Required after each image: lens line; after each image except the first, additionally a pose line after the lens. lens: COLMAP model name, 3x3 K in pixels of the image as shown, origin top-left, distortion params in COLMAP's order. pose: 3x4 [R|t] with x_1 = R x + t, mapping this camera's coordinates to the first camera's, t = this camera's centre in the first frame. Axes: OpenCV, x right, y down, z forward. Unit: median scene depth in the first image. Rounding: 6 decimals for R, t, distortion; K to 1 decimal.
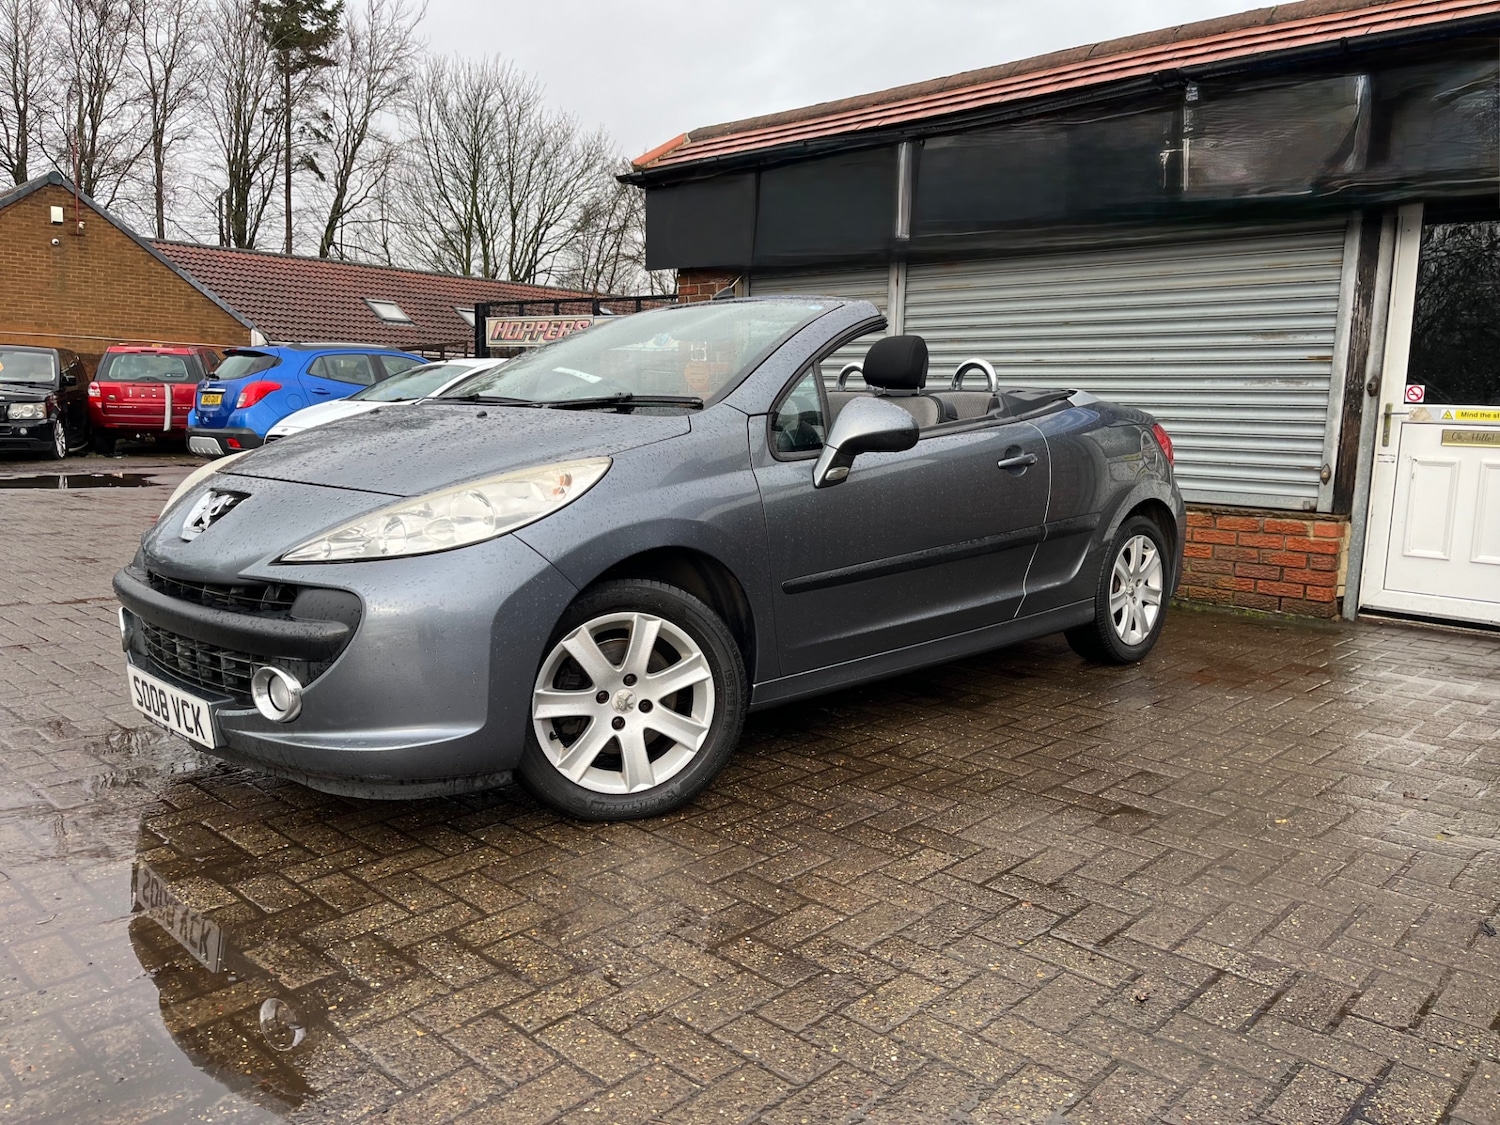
lens RADIAL K [[1125.5, 0, 745.8], [0, 1125.5, 562.8], [0, 0, 1]] dist [0.069882, -0.095566]
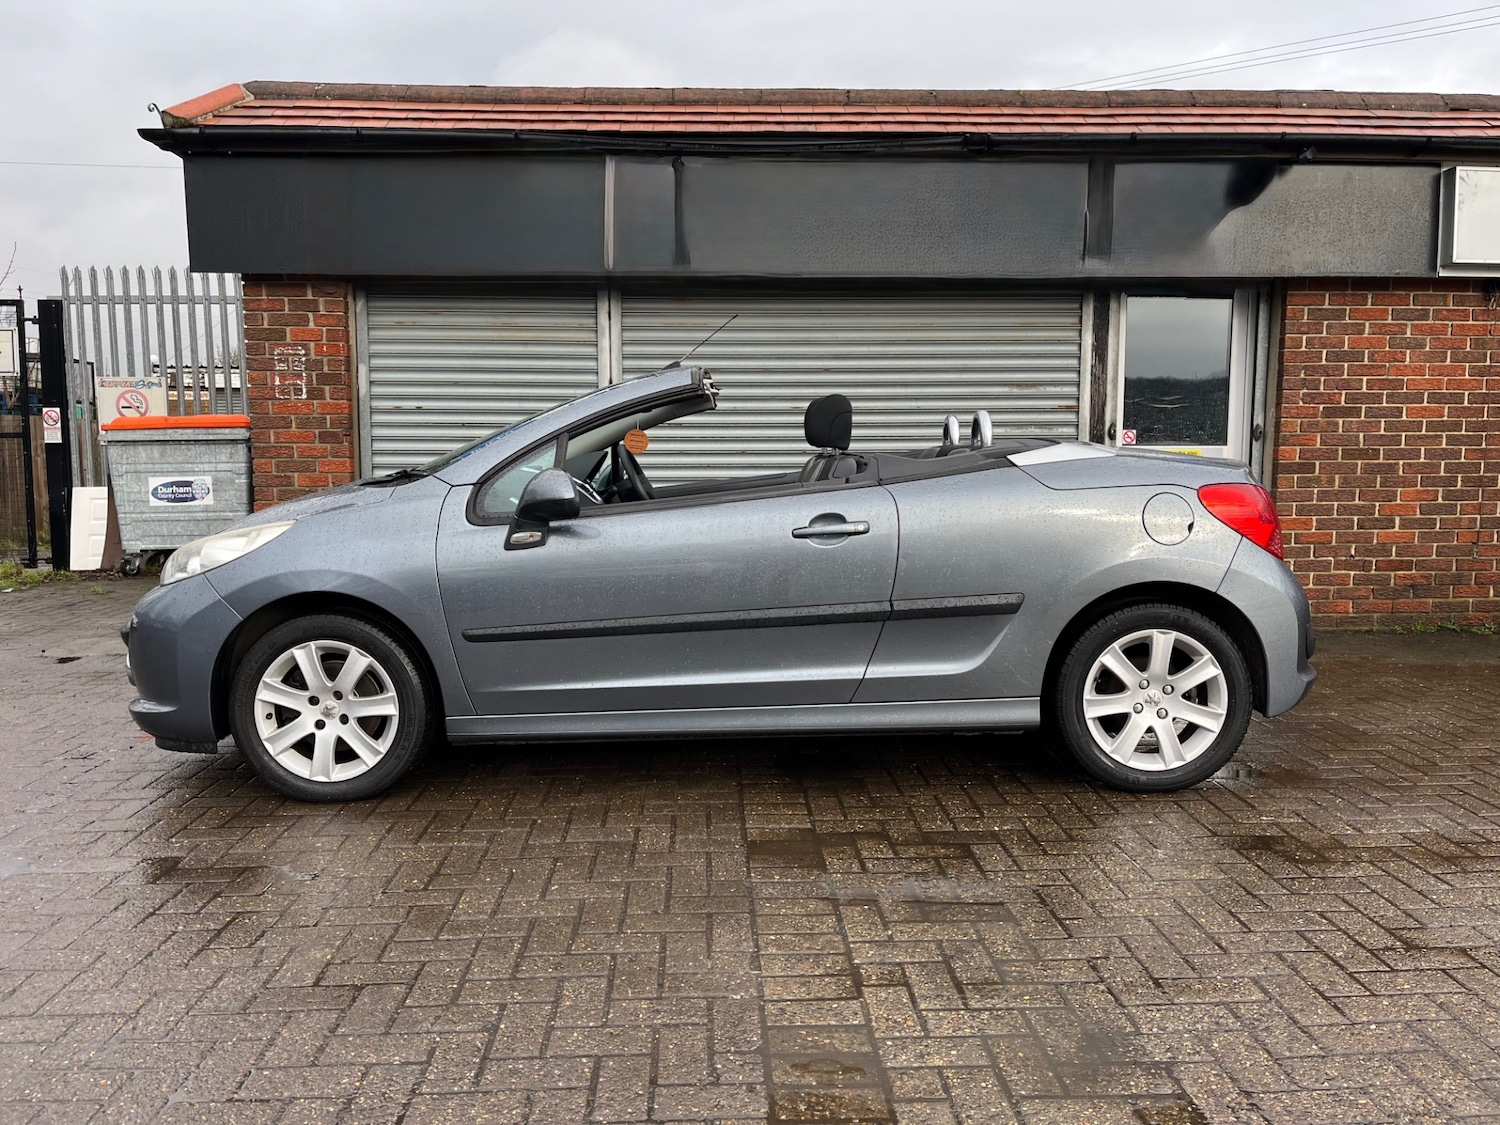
lens RADIAL K [[1125.5, 0, 750.4], [0, 1125.5, 561.1], [0, 0, 1]] dist [0.069882, -0.095566]
pose [[0.698373, -0.098761, 0.708888, -0.420145], [0.119458, 0.992625, 0.020604, -0.068354], [-0.705695, 0.070293, 0.705021, 0.337047]]
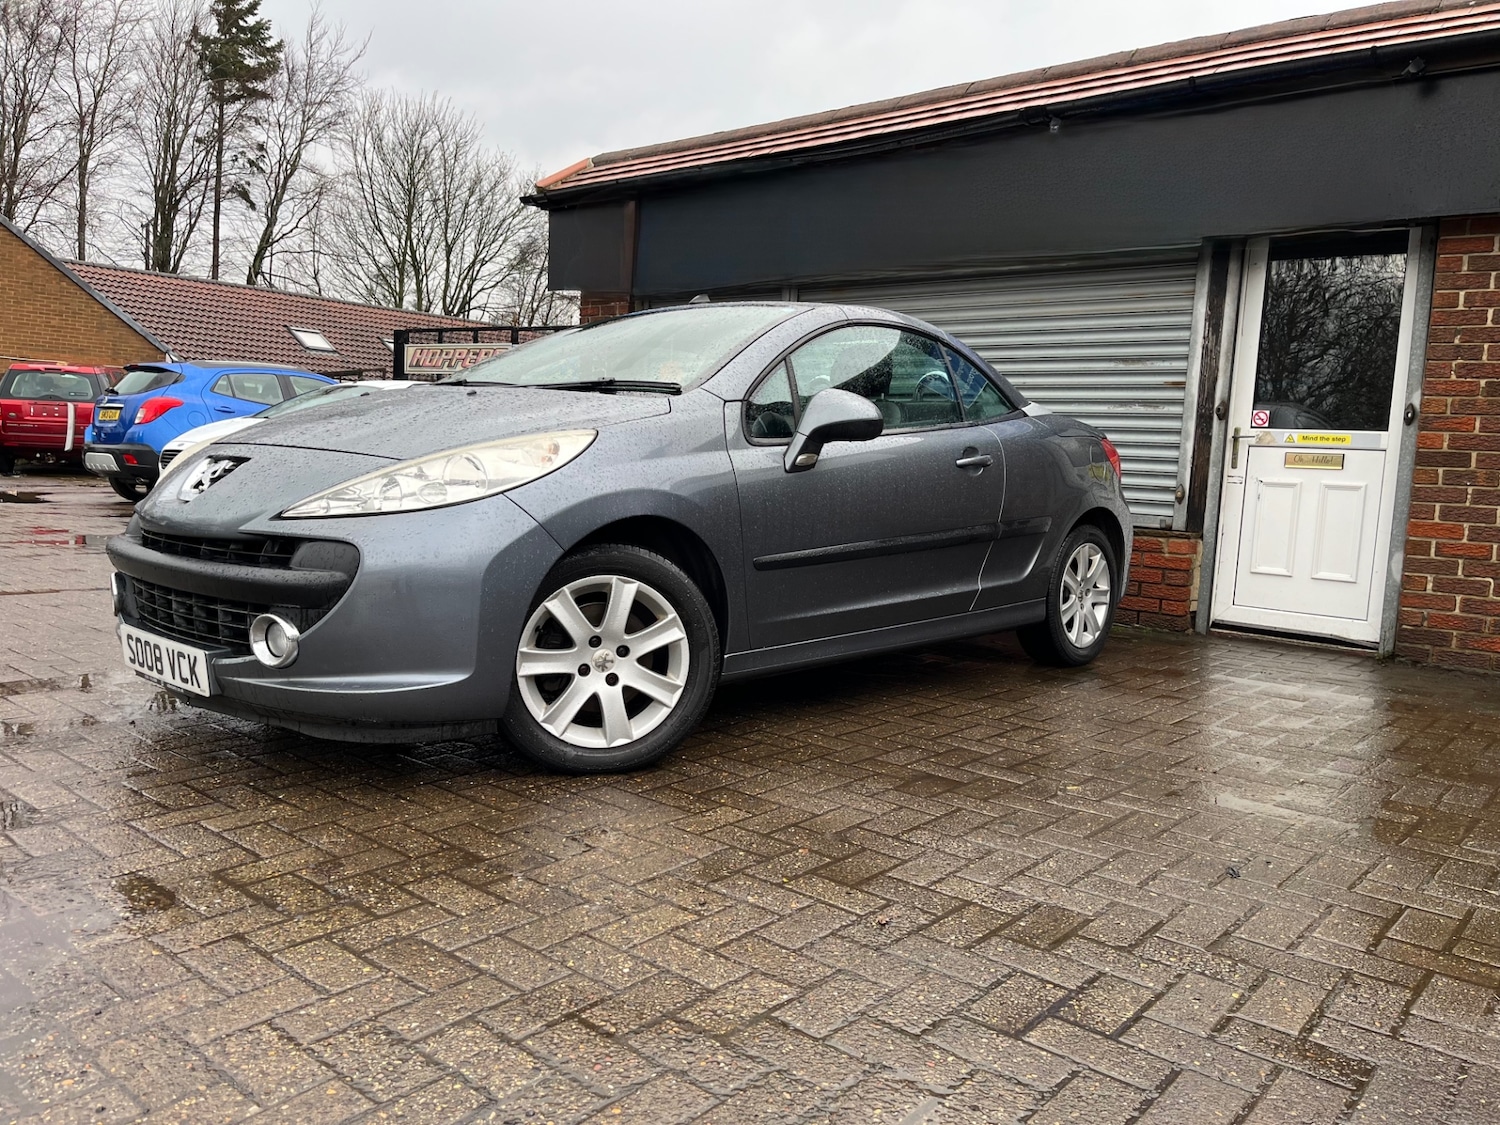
lens RADIAL K [[1125.5, 0, 752.2], [0, 1125.5, 567.1], [0, 0, 1]] dist [0.069882, -0.095566]
pose [[0.998035, 0.017131, 0.060271, 0.043085], [-0.014908, 0.999199, -0.037146, 0.026389], [-0.060859, 0.036175, 0.997491, -0.010832]]
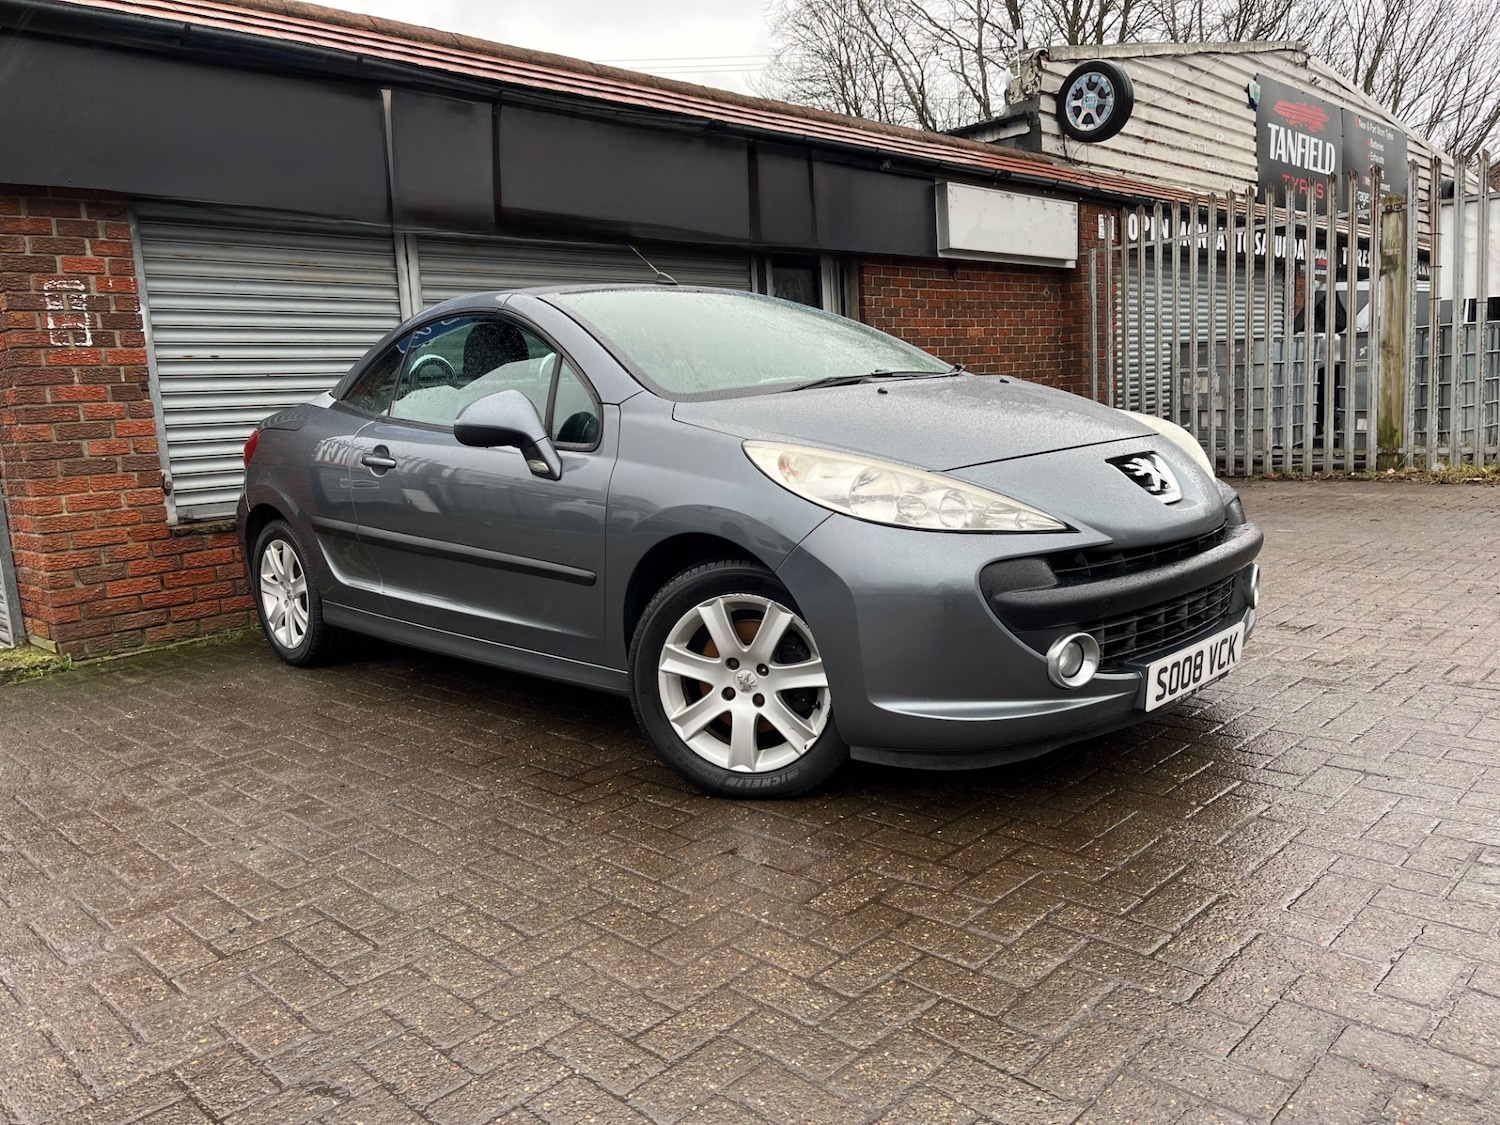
lens RADIAL K [[1125.5, 0, 741.0], [0, 1125.5, 558.9], [0, 0, 1]] dist [0.069882, -0.095566]
pose [[0.022027, -0.163292, 0.986332, -0.722152], [0.199006, 0.967545, 0.155737, -0.116122], [-0.979751, 0.192856, 0.053809, 0.764227]]
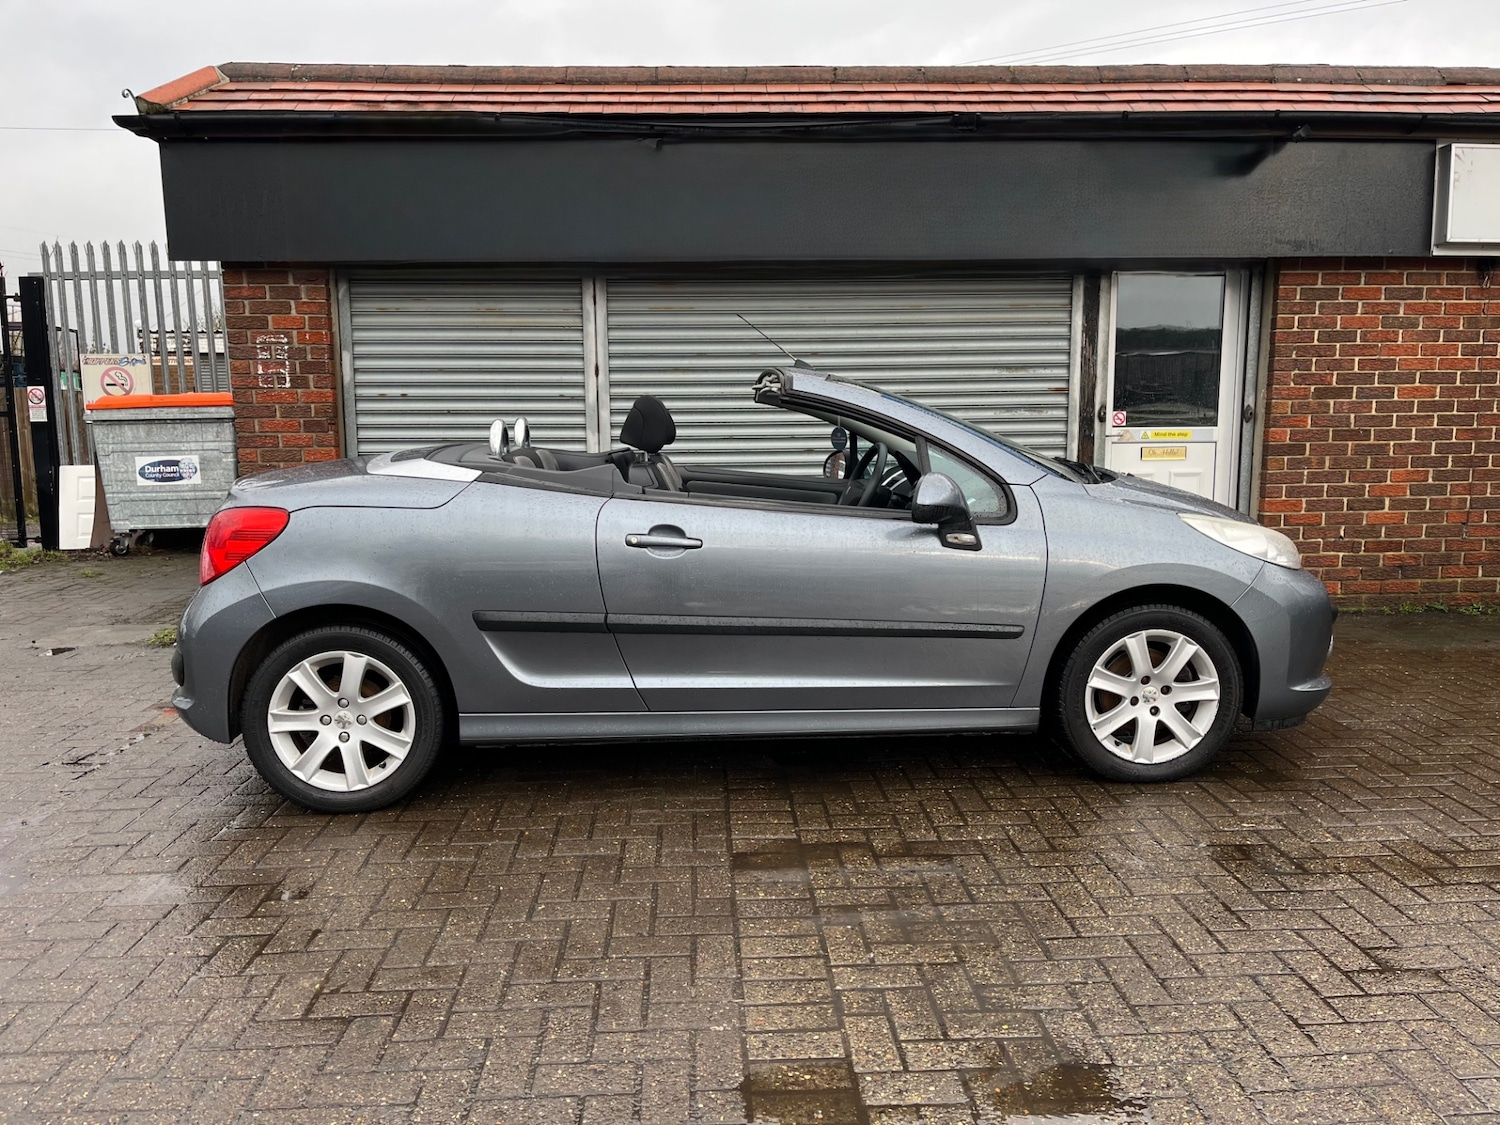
lens RADIAL K [[1125.5, 0, 745.0], [0, 1125.5, 566.3], [0, 0, 1]] dist [0.069882, -0.095566]
pose [[0.697051, -0.133565, 0.704472, -0.414372], [0.126189, 0.990014, 0.062843, -0.089899], [-0.705830, 0.045092, 0.706944, 0.333357]]
